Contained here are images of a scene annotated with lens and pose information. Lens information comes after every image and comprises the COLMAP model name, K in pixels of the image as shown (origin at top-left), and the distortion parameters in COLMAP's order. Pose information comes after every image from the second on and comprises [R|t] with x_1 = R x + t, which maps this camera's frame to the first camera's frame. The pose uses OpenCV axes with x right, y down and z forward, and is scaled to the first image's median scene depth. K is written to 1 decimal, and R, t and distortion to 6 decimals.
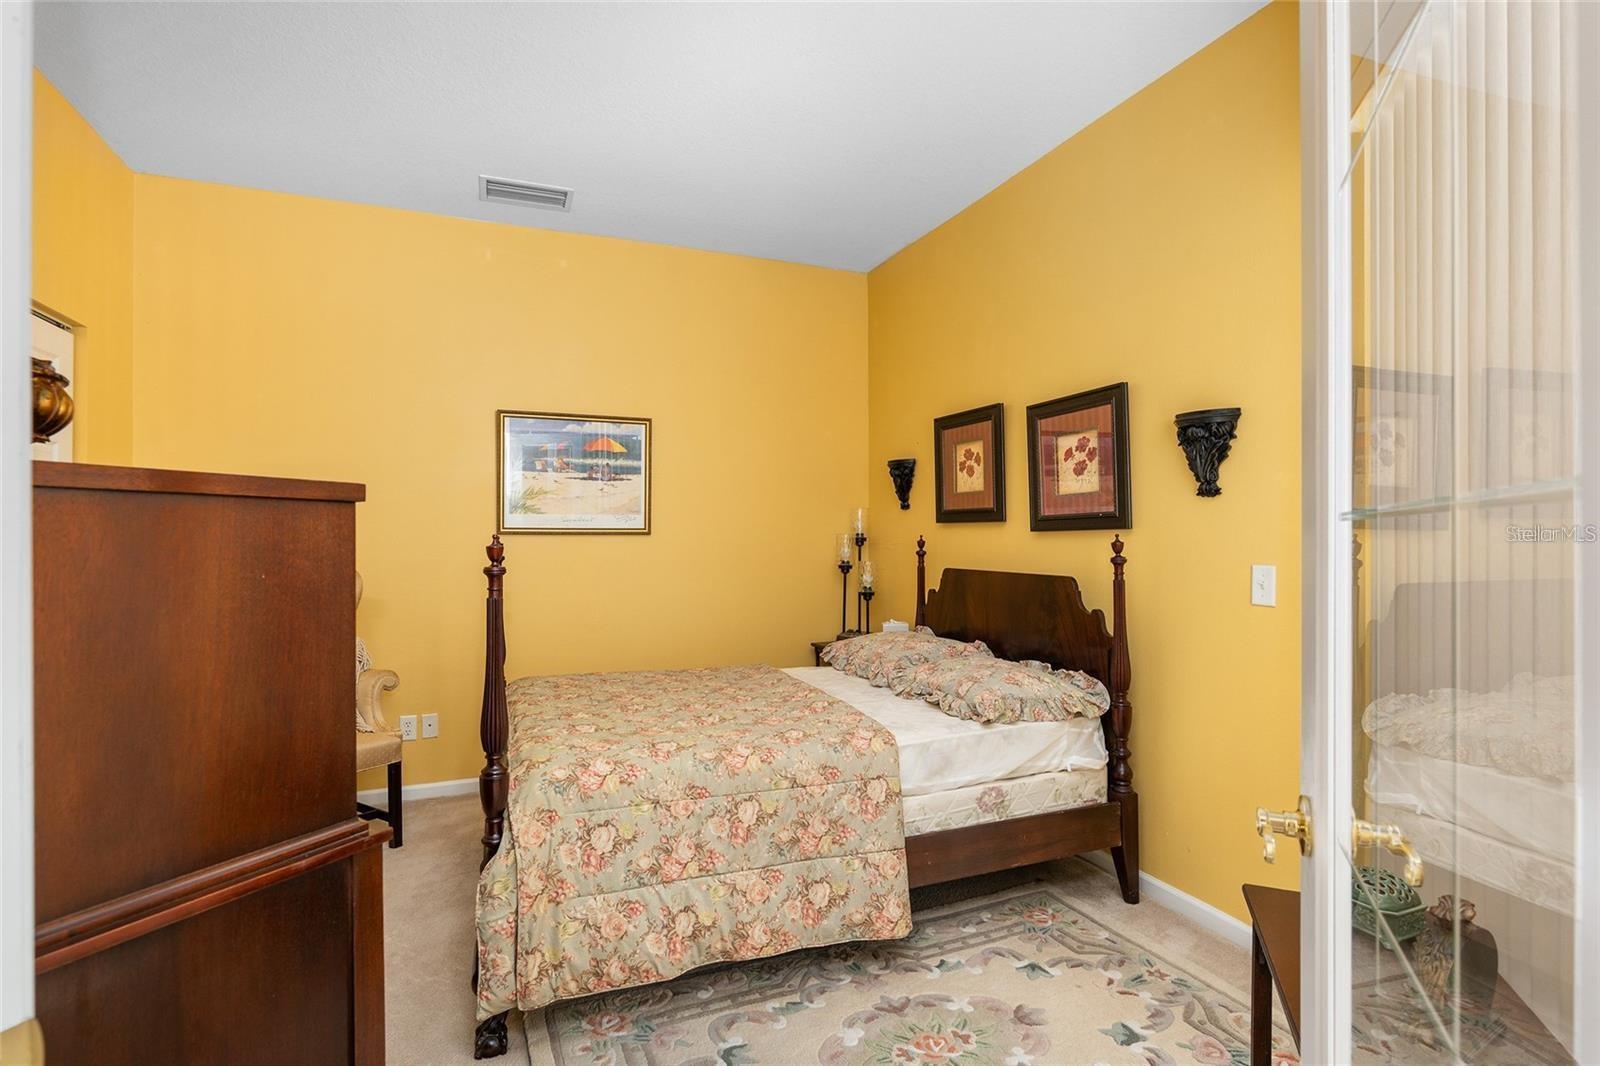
lens RADIAL K [[781.9, 0, 811.7], [0, 781.9, 536.7], [0, 0, 1]] dist [-0.011326, 0.000374]
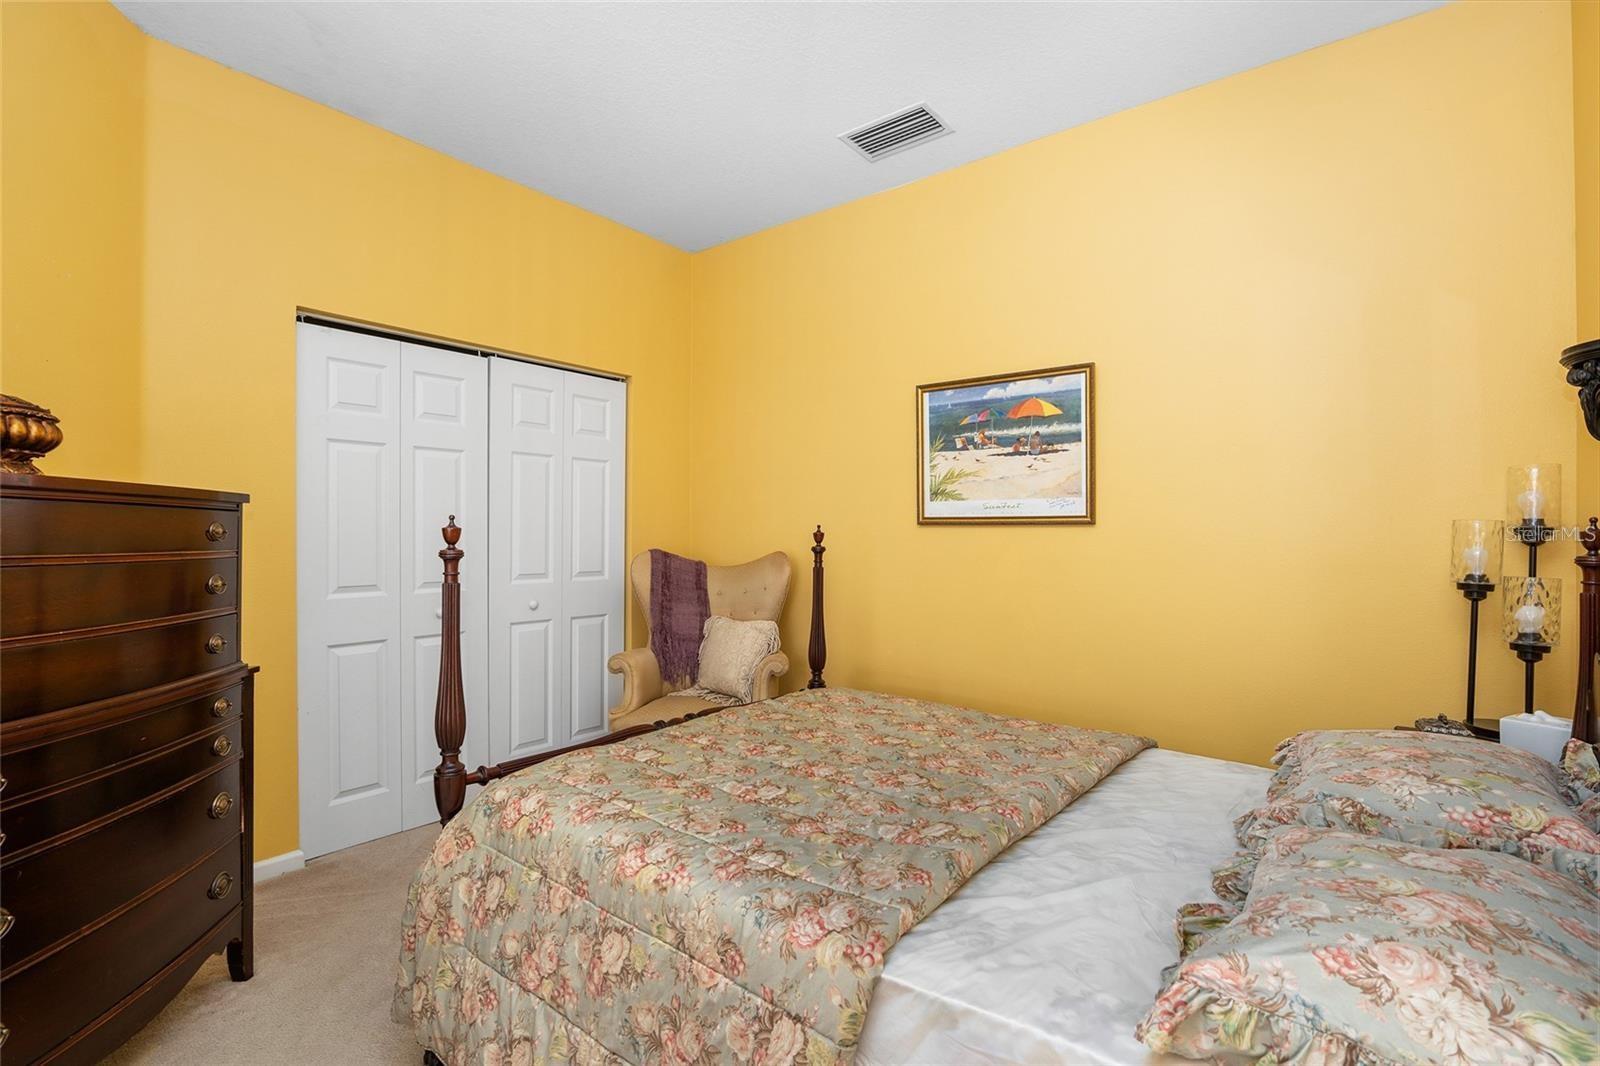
lens RADIAL K [[752.3, 0, 801.8], [0, 752.3, 531.7], [0, 0, 1]] dist [-0.022818, 0.006125]
pose [[0.473171, -0.002179, -0.880968, 0.278933], [-0.004769, 0.999976, -0.005035, 0.009063], [0.880958, 0.006584, 0.473149, 0.452259]]
